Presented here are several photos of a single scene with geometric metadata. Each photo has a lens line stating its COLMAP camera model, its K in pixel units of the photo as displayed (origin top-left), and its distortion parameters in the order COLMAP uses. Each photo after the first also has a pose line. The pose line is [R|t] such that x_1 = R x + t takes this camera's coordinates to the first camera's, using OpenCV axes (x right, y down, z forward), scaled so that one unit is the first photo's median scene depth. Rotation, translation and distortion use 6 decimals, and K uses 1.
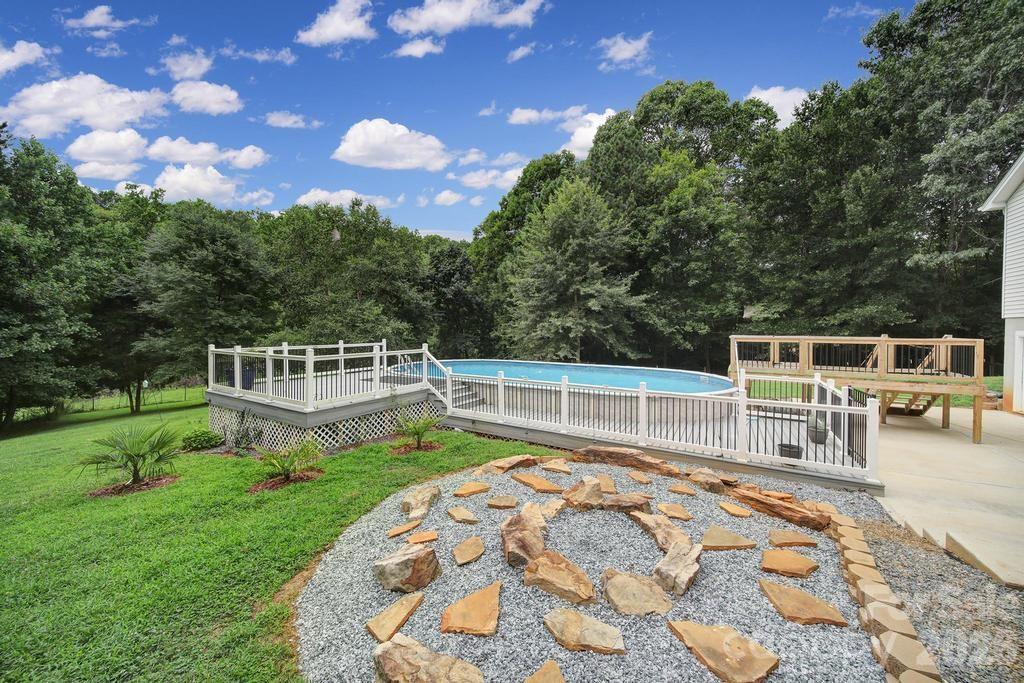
lens RADIAL K [[359.9, 0, 507.4], [0, 359.9, 335.1], [0, 0, 1]] dist [-0.000777, -0.000574]
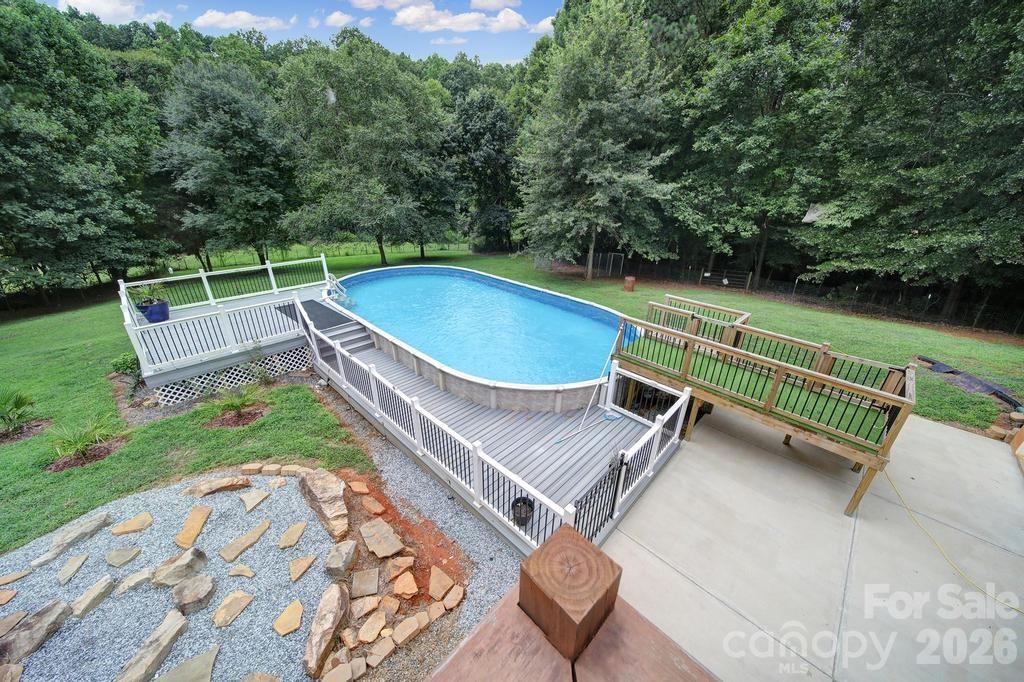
lens RADIAL K [[359.9, 0, 510.0], [0, 359.9, 336.9], [0, 0, 1]] dist [-0.000777, -0.000574]
pose [[0.974310, 0.106102, -0.198649, 0.217317], [-0.019311, 0.918176, 0.395703, -0.104239], [0.224380, -0.381701, 0.896637, 0.088253]]
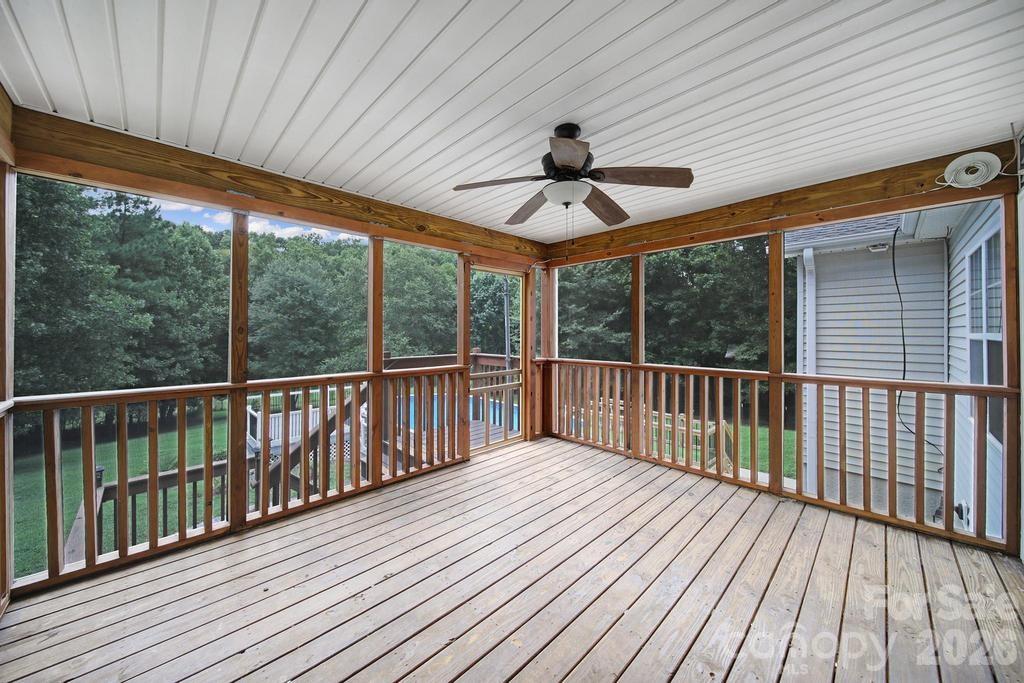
lens RADIAL K [[359.9, 0, 507.0], [0, 359.9, 331.4], [0, 0, 1]] dist [-0.000777, -0.000574]
pose [[0.971272, 0.001523, -0.237966, 0.285100], [-0.005250, 0.999873, -0.015031, -0.094174], [0.237913, 0.015849, 0.971157, -0.101160]]
